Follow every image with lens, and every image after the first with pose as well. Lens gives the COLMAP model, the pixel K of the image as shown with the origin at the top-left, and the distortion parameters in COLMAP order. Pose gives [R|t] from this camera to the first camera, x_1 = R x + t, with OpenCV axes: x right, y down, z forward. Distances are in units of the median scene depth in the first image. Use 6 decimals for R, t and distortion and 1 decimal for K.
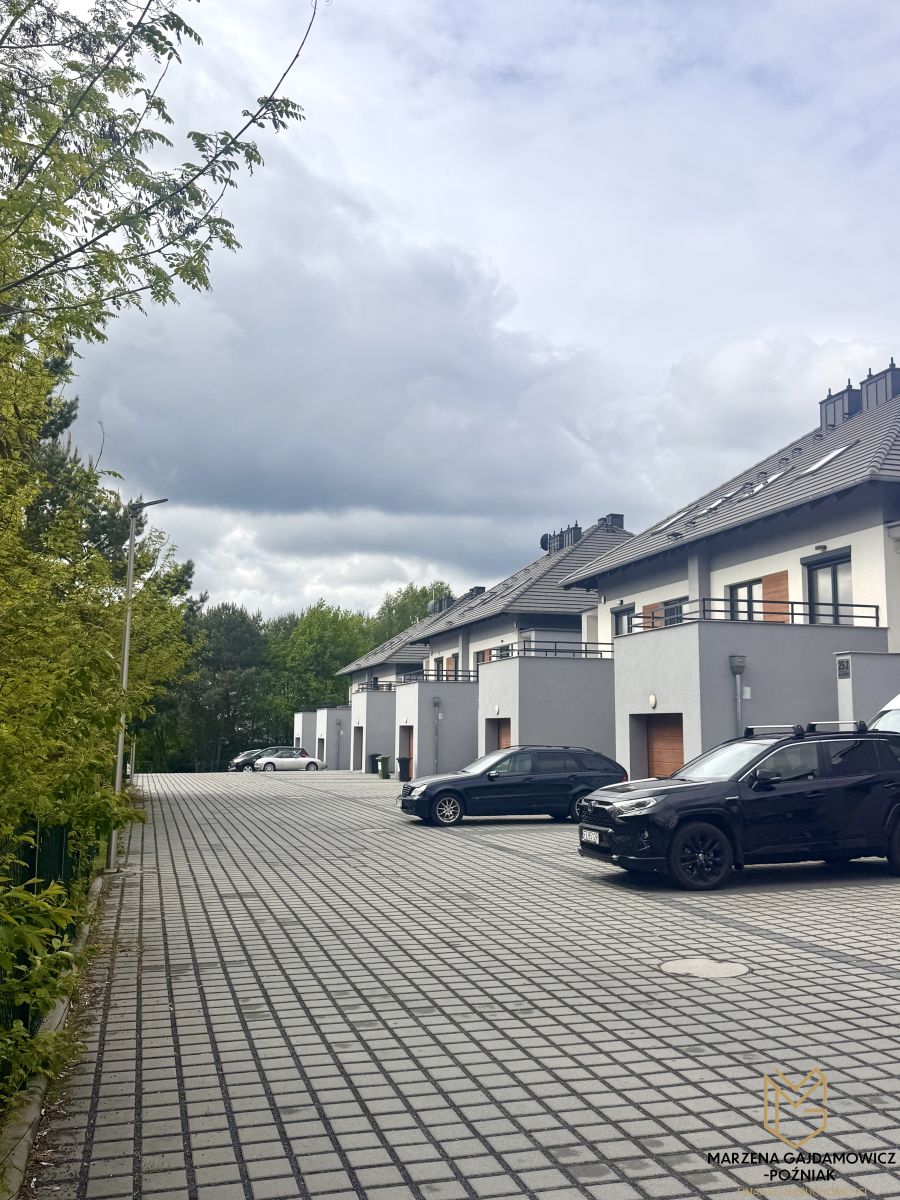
lens RADIAL K [[1052.0, 0, 450.0], [0, 1052.0, 600.0], [0, 0, 1]] dist [0.001995, 0.000031]
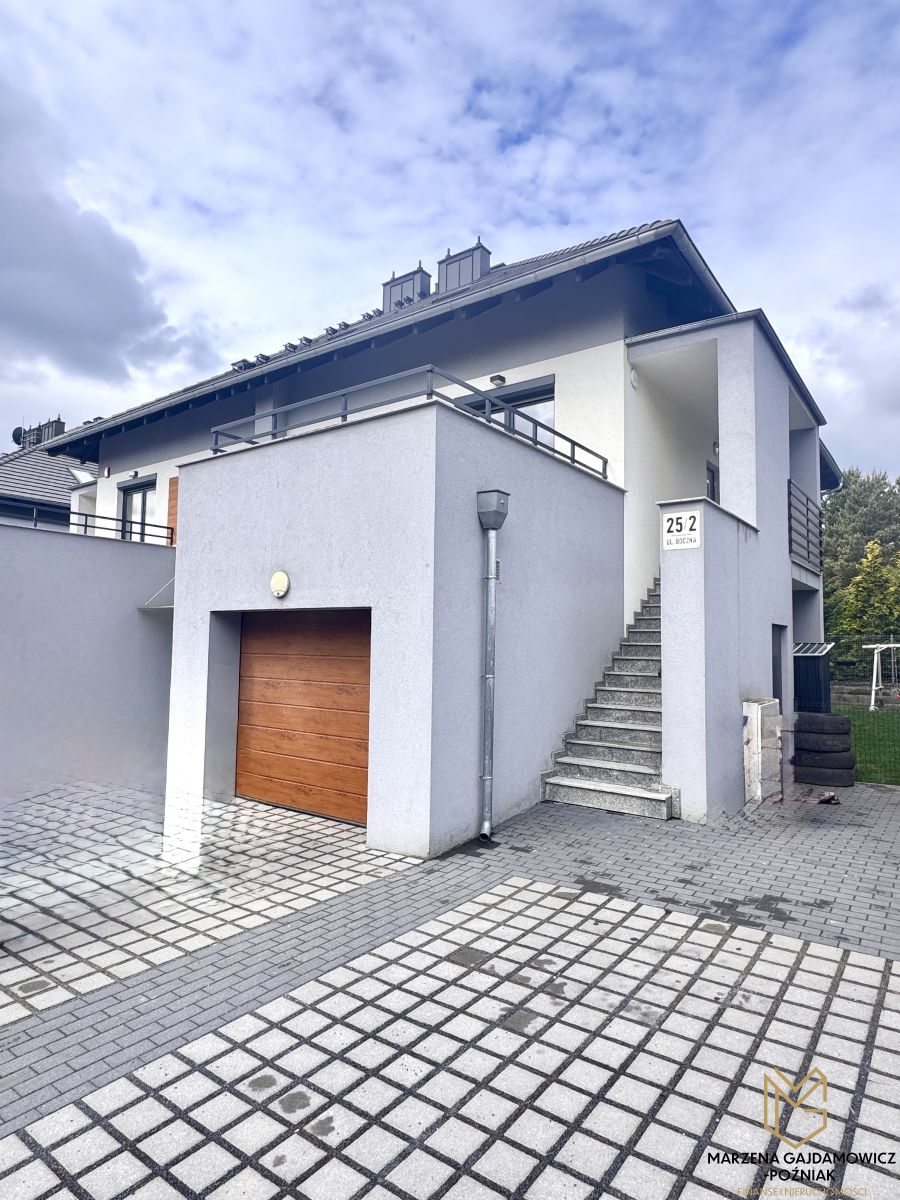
lens RADIAL K [[697.6, 0, 450.0], [0, 697.6, 600.0], [0, 0, 1]] dist [-0.000154, 0.000171]
pose [[0.792193, 0.036275, 0.609191, 0.054949], [-0.078652, 0.995975, 0.042973, 0.079195], [-0.605181, -0.081957, 0.791858, 0.660084]]
